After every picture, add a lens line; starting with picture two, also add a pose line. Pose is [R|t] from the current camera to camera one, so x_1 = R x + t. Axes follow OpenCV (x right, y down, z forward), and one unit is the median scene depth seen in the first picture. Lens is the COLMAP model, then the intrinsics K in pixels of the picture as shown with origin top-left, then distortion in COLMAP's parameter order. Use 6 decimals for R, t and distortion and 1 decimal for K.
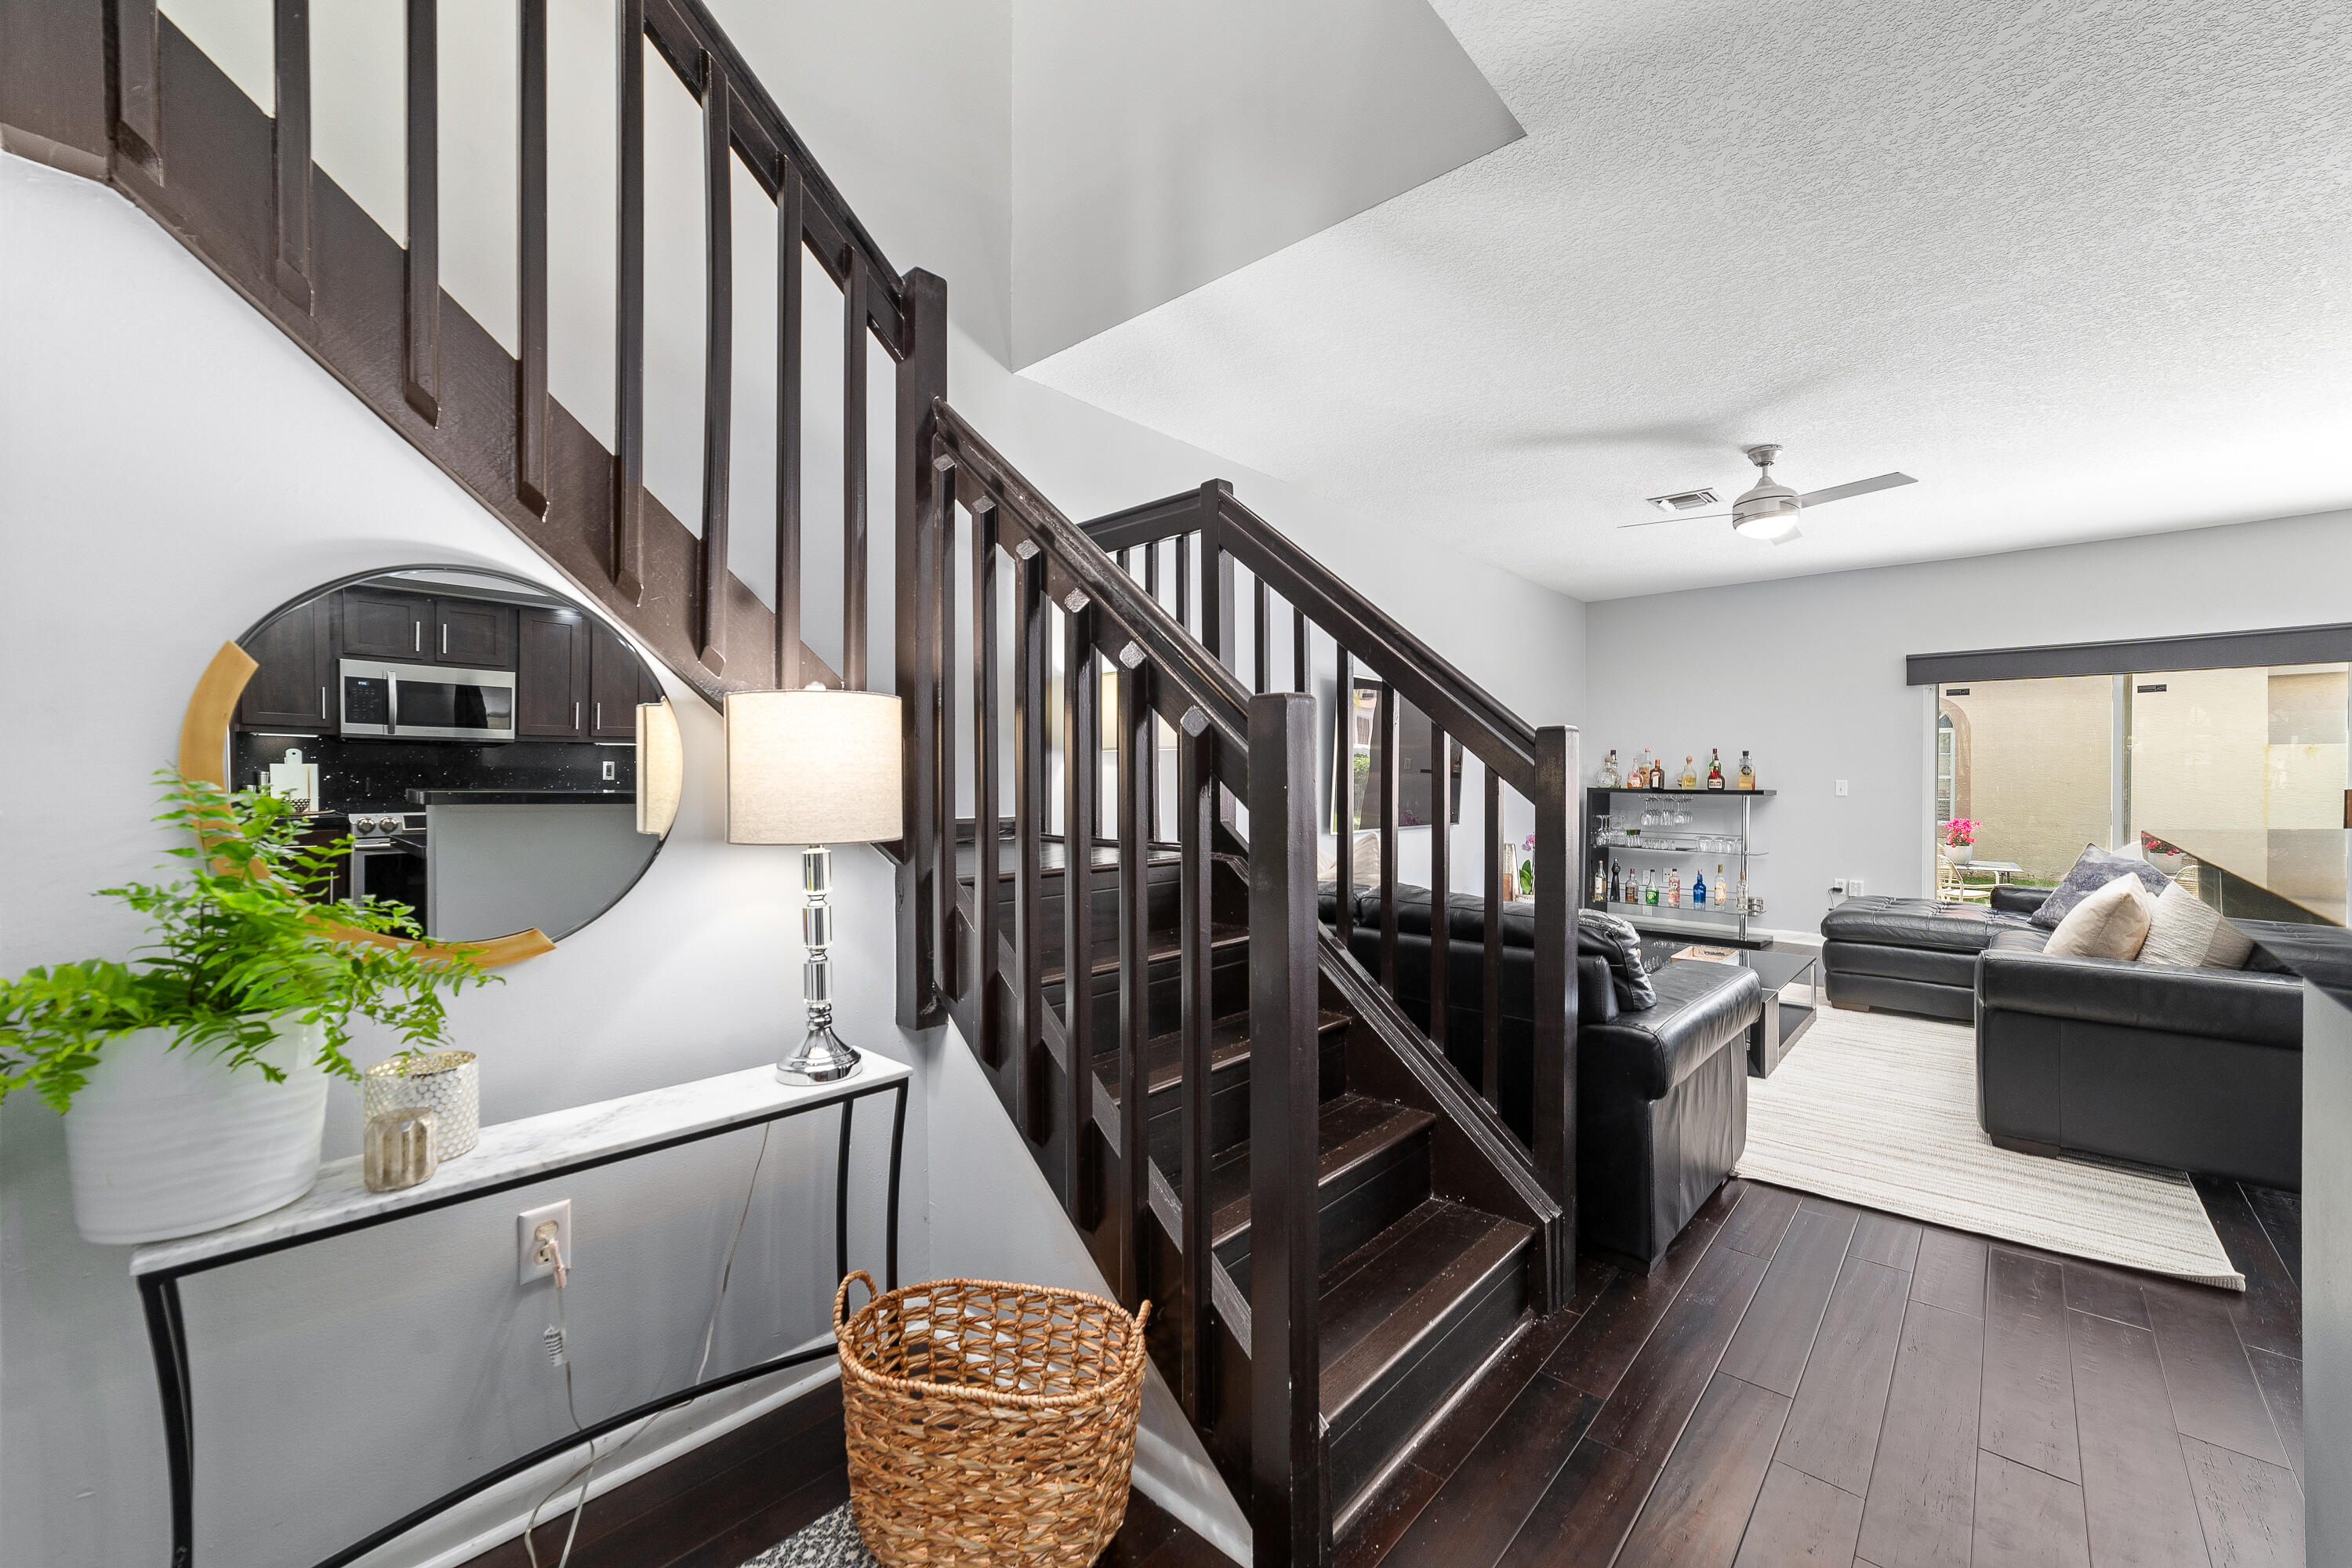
lens RADIAL K [[919.8, 0, 1182.4], [0, 919.8, 775.9], [0, 0, 1]] dist [-0.021003, 0.003111]
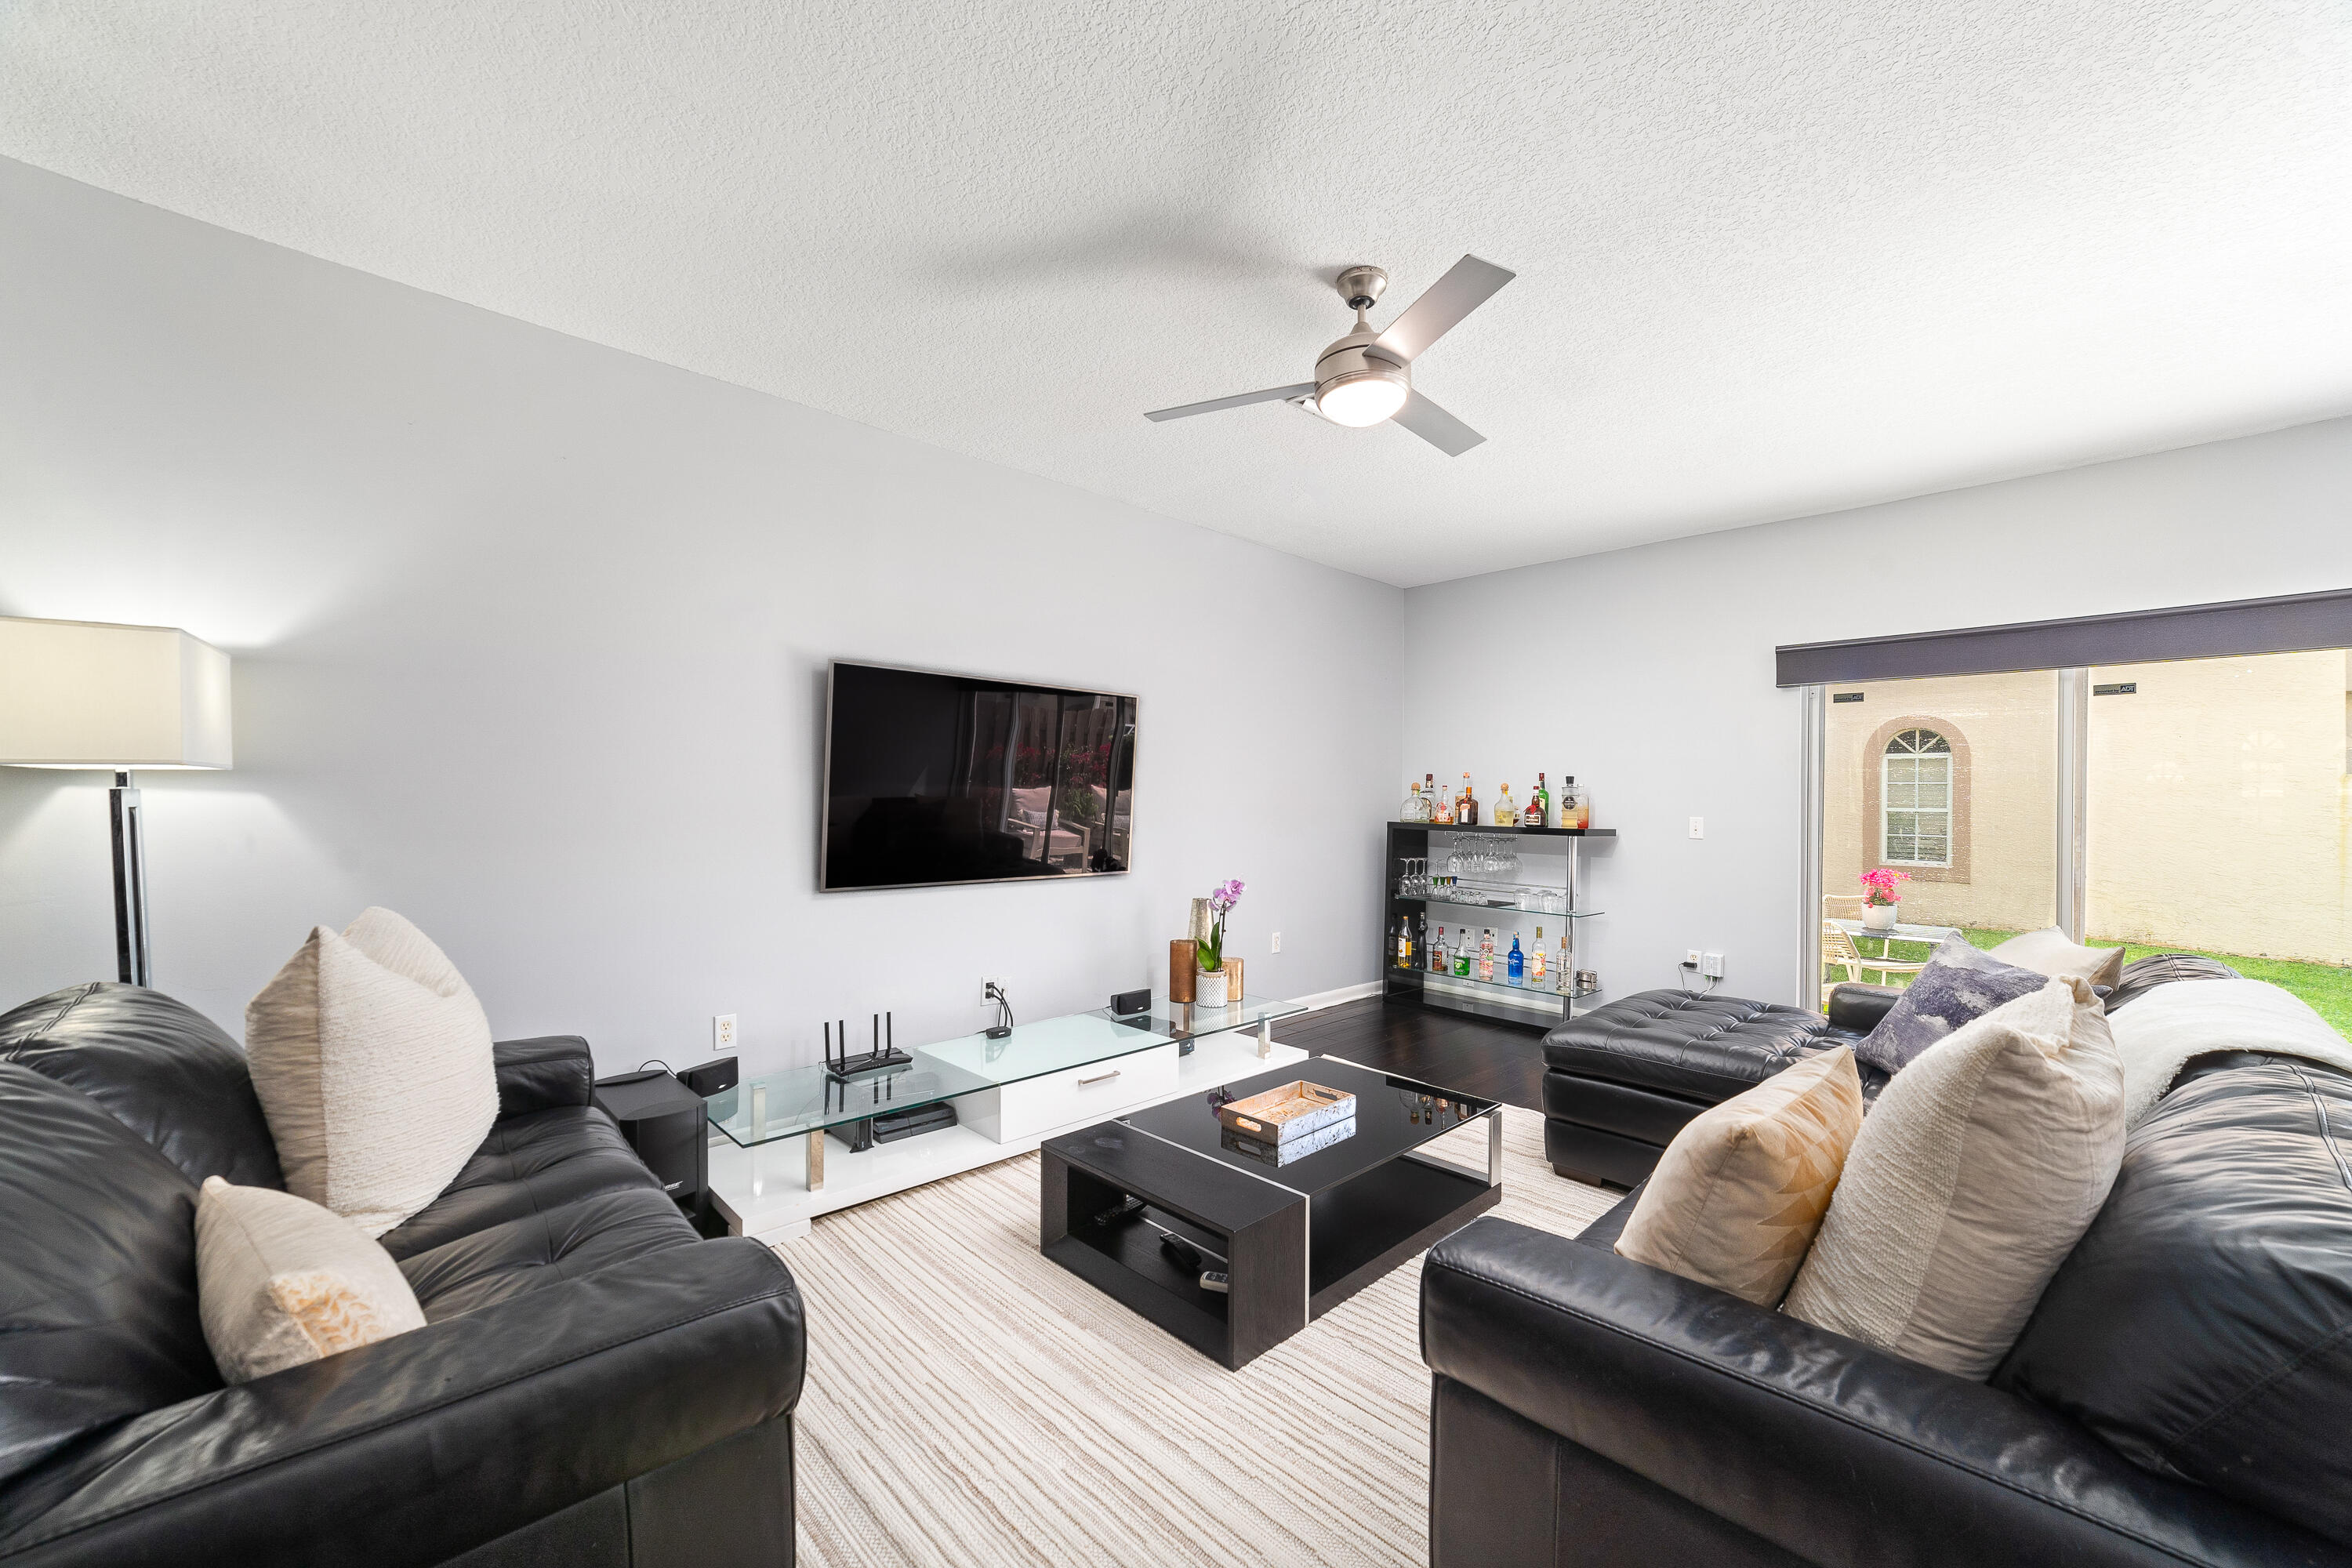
lens RADIAL K [[919.8, 0, 1162.0], [0, 919.8, 785.3], [0, 0, 1]] dist [-0.021003, 0.003111]
pose [[0.998517, 0.009158, -0.053664, 0.316078], [-0.009946, 0.999847, -0.014422, -0.005483], [0.053524, 0.014934, 0.998455, 0.225693]]
